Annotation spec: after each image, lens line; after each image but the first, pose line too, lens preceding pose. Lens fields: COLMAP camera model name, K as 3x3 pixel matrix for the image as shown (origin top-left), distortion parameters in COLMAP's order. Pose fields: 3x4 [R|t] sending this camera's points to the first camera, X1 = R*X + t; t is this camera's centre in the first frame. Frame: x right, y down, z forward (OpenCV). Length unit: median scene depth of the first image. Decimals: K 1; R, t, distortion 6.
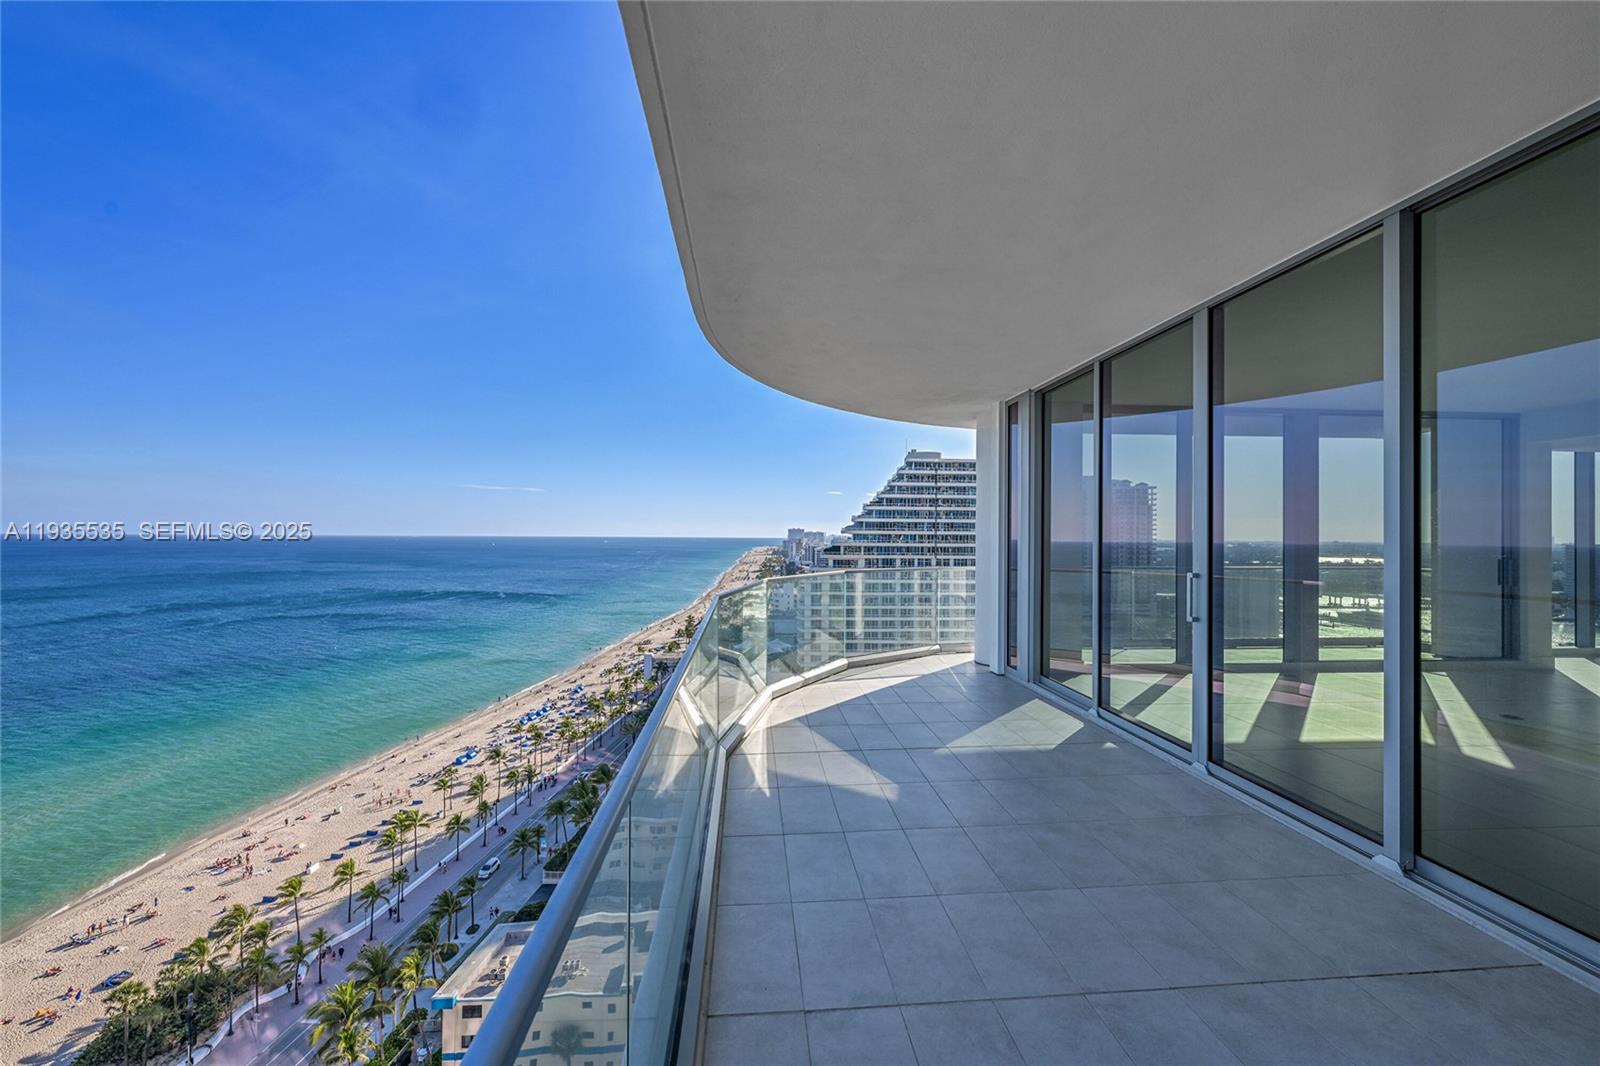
lens RADIAL K [[643.1, 0, 804.2], [0, 643.1, 534.9], [0, 0, 1]] dist [0.021701, -0.004602]
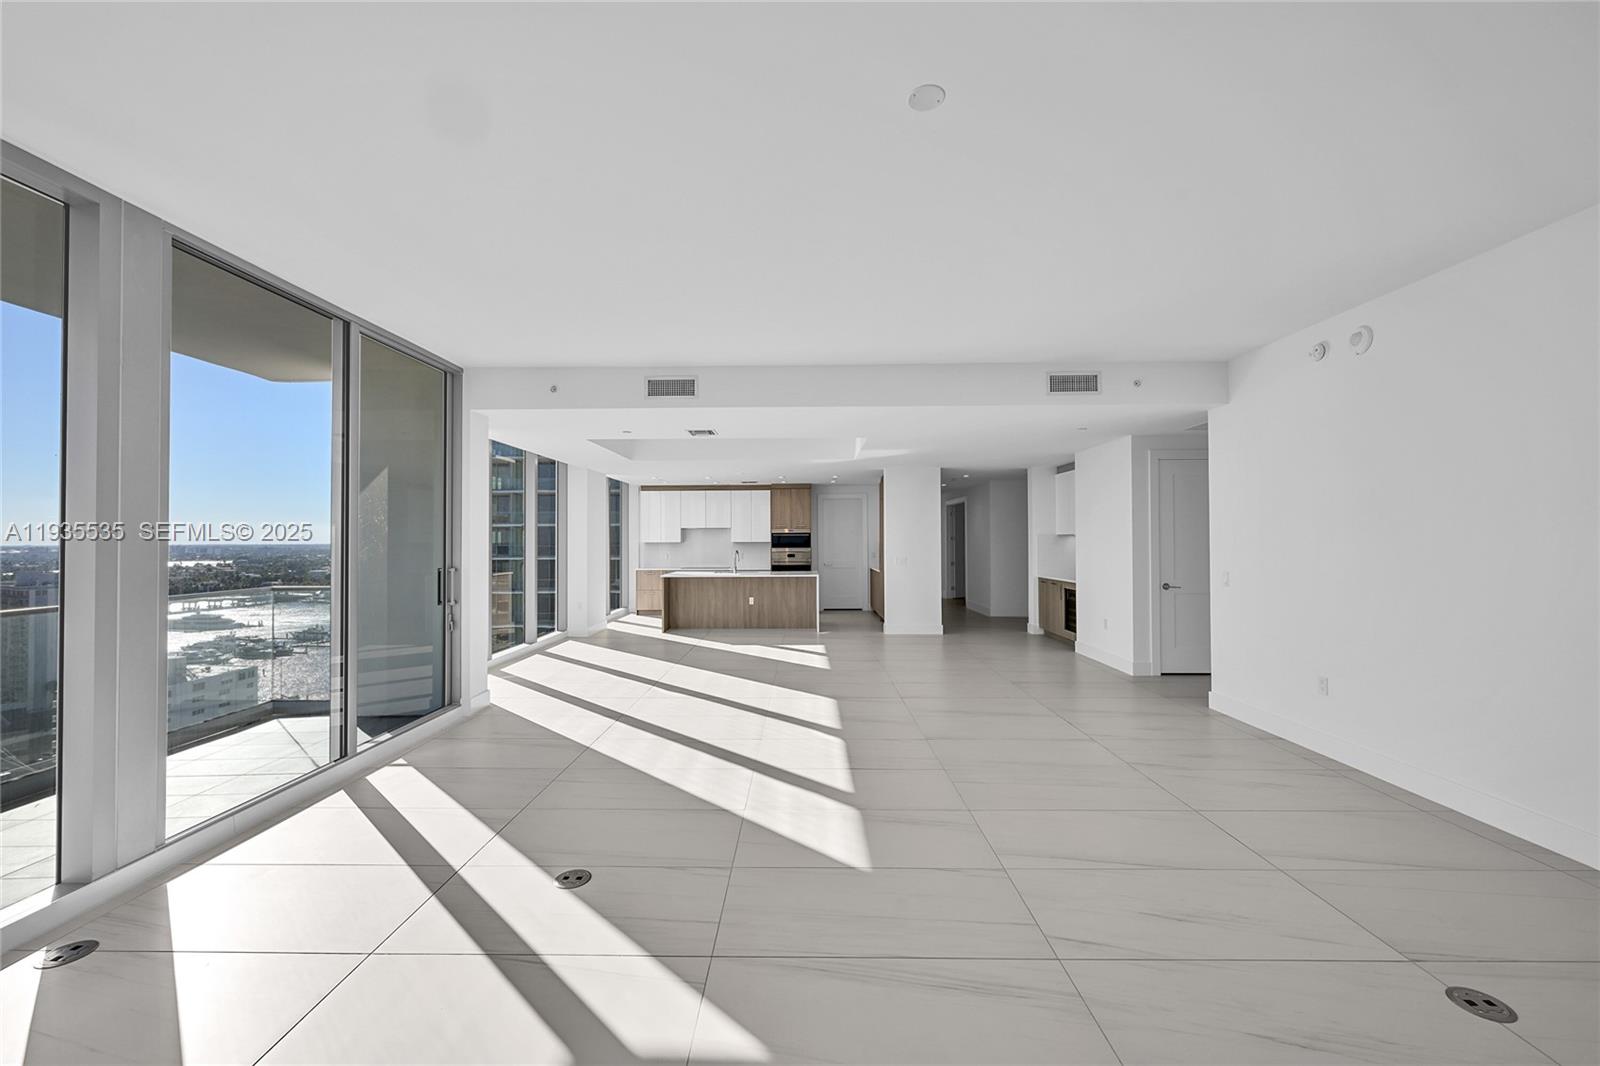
lens RADIAL K [[631.0, 0, 796.9], [0, 631.0, 529.5], [0, 0, 1]] dist [-0.002393, 0.000811]
pose [[0.098252, 0.008475, 0.995125, 0.032803], [0.003338, 0.999955, -0.008846, 0.000044], [-0.995156, 0.004191, 0.098219, 0.036600]]
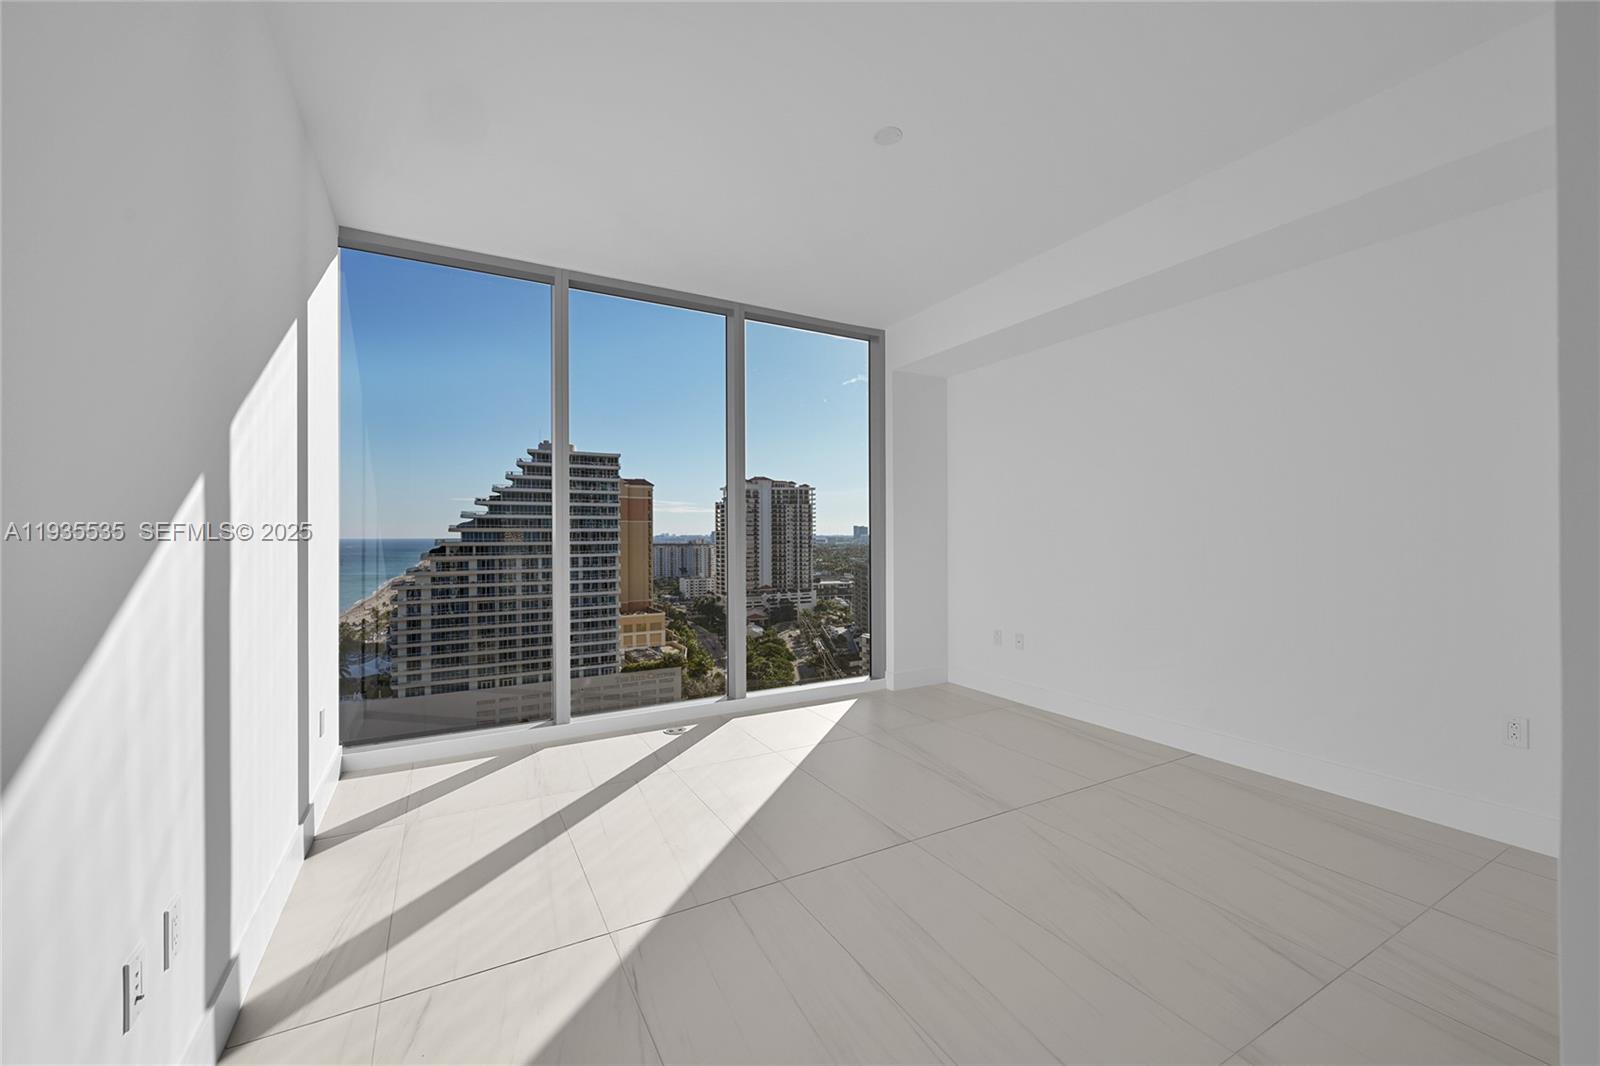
lens RADIAL K [[631.0, 0, 795.0], [0, 631.0, 532.6], [0, 0, 1]] dist [-0.002393, 0.000811]
pose [[0.910073, -0.010312, 0.414320, 0.281400], [0.010314, 0.999944, 0.002233, 0.003336], [-0.414320, 0.002241, 0.910129, 0.053301]]
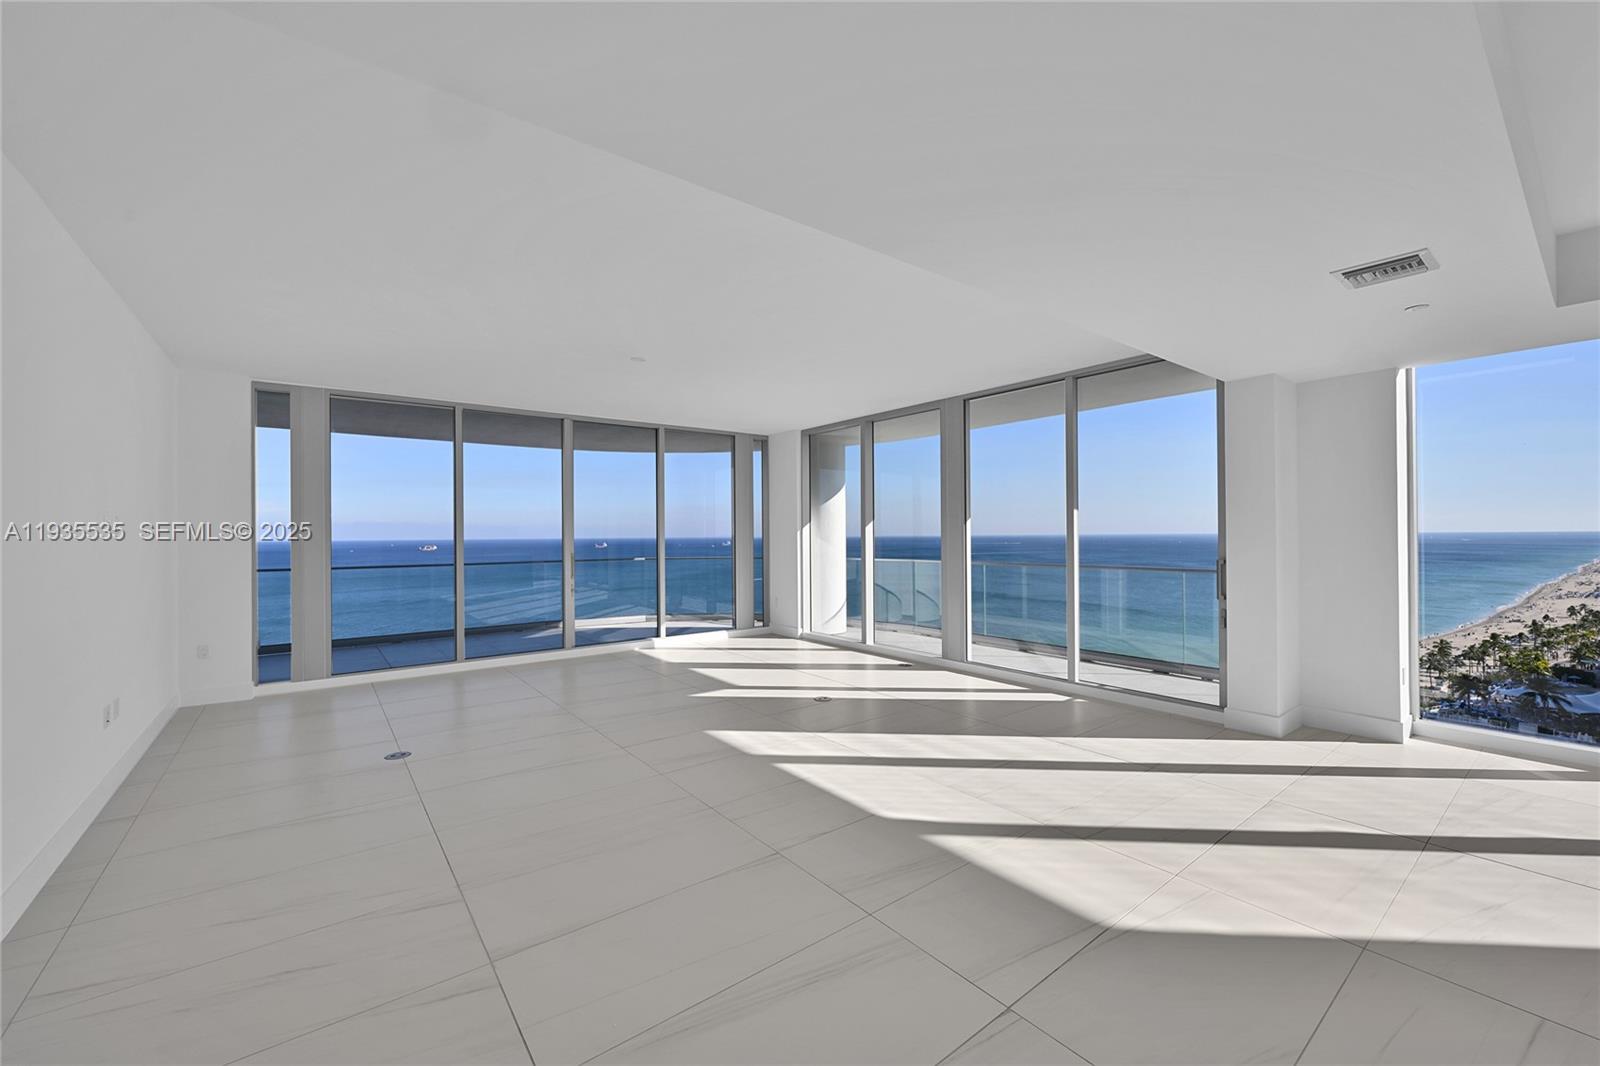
lens RADIAL K [[631.0, 0, 799.2], [0, 631.0, 533.7], [0, 0, 1]] dist [-0.002393, 0.000811]
pose [[0.546790, -0.012252, -0.837180, 0.122565], [0.012752, 0.999899, -0.006305, 0.000727], [0.837173, -0.007229, 0.546891, 0.011675]]
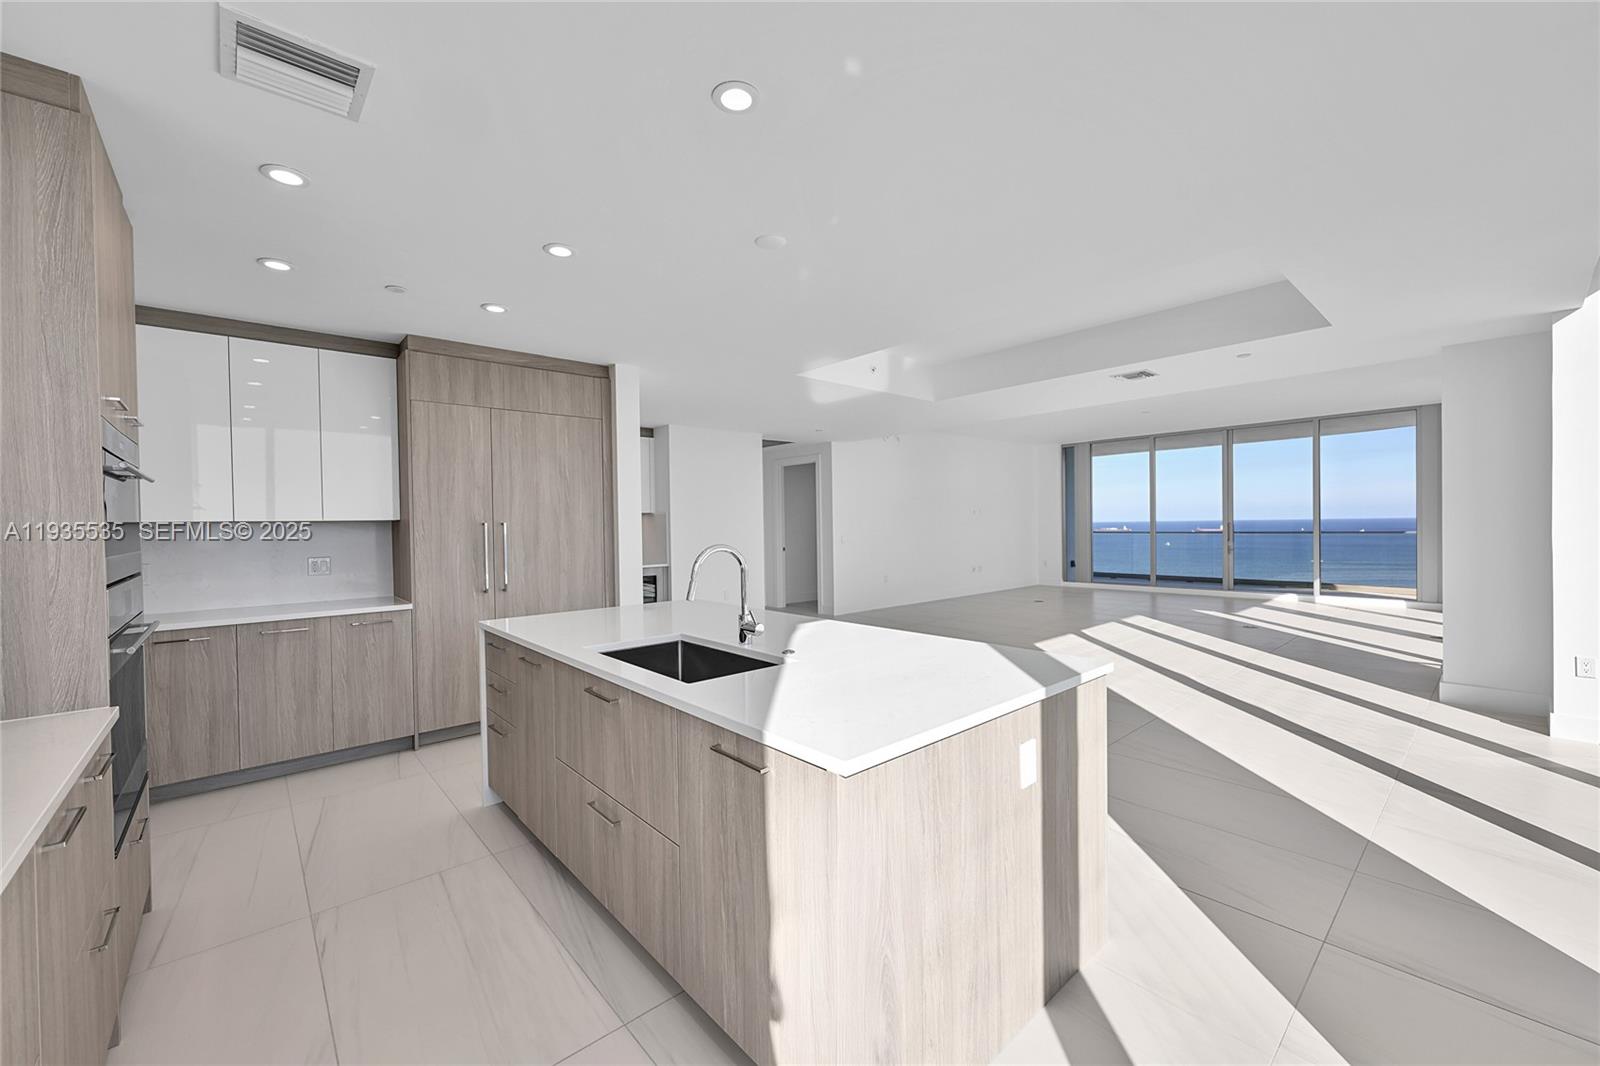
lens RADIAL K [[631.0, 0, 796.2], [0, 631.0, 531.7], [0, 0, 1]] dist [-0.002393, 0.000811]
pose [[-0.801874, 0.010927, -0.597393, 0.179248], [0.007454, 0.999938, 0.008284, 0.002506], [0.597446, 0.002190, -0.801906, 0.087741]]
